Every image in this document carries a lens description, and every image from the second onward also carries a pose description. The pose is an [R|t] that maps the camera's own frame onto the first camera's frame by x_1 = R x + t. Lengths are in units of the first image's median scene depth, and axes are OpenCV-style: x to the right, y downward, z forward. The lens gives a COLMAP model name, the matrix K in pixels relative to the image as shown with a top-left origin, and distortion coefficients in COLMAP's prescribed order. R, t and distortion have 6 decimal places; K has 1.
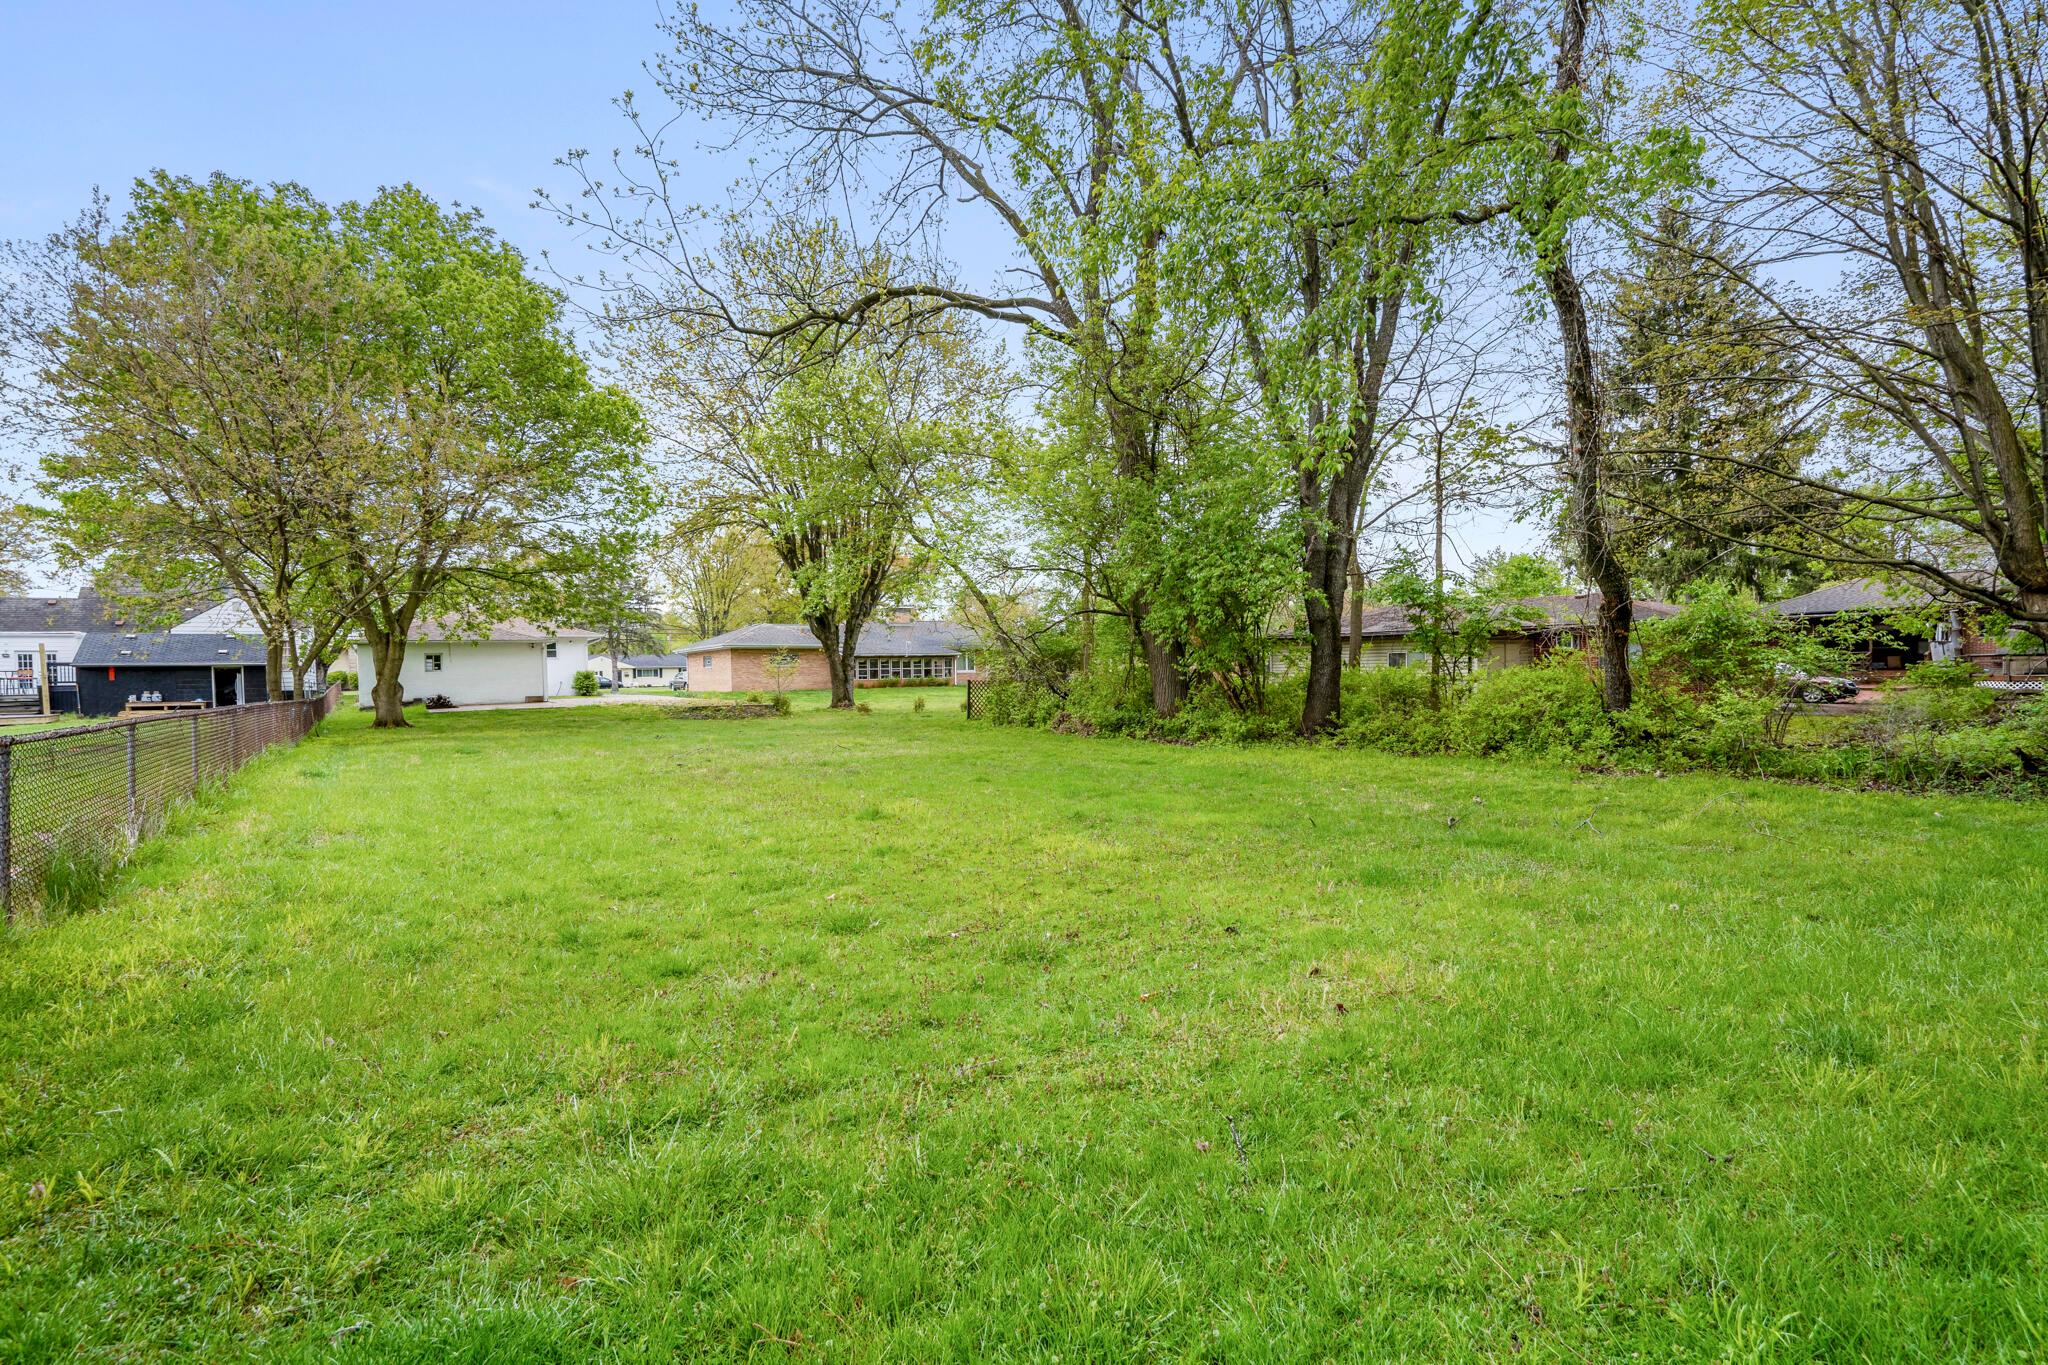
lens RADIAL K [[981.0, 0, 1025.9], [0, 981.0, 680.8], [0, 0, 1]] dist [-0.051103, 0.020977]
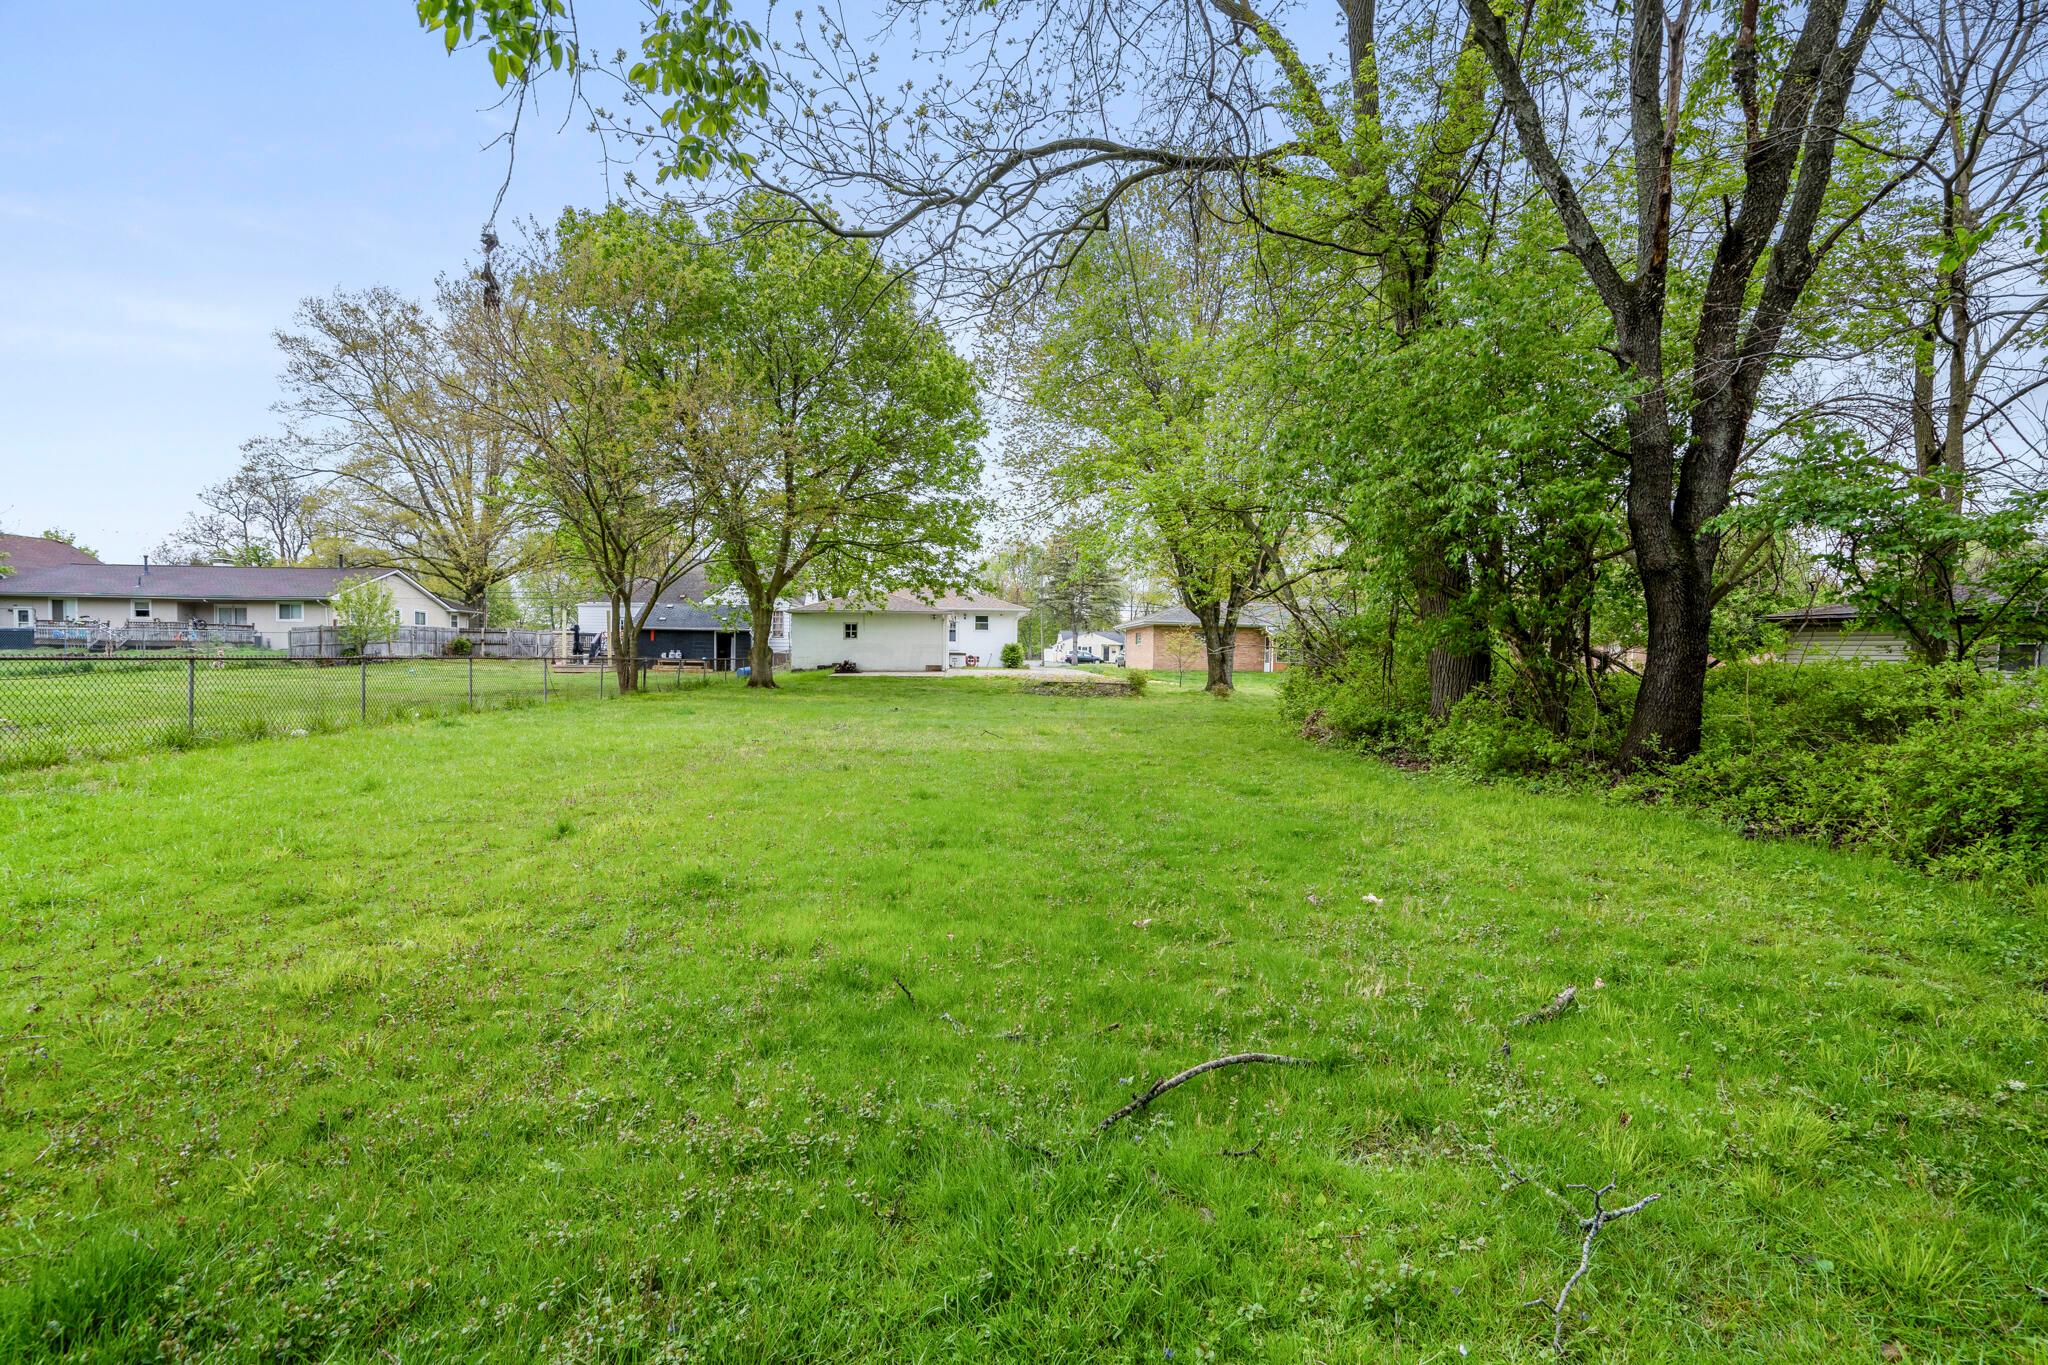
lens RADIAL K [[981.0, 0, 1020.6], [0, 981.0, 670.5], [0, 0, 1]] dist [-0.051103, 0.020977]
pose [[0.856603, 0.039621, -0.514452, 0.122517], [-0.035802, 0.999208, 0.017342, -0.000272], [0.514732, 0.003563, 0.857344, 0.148353]]
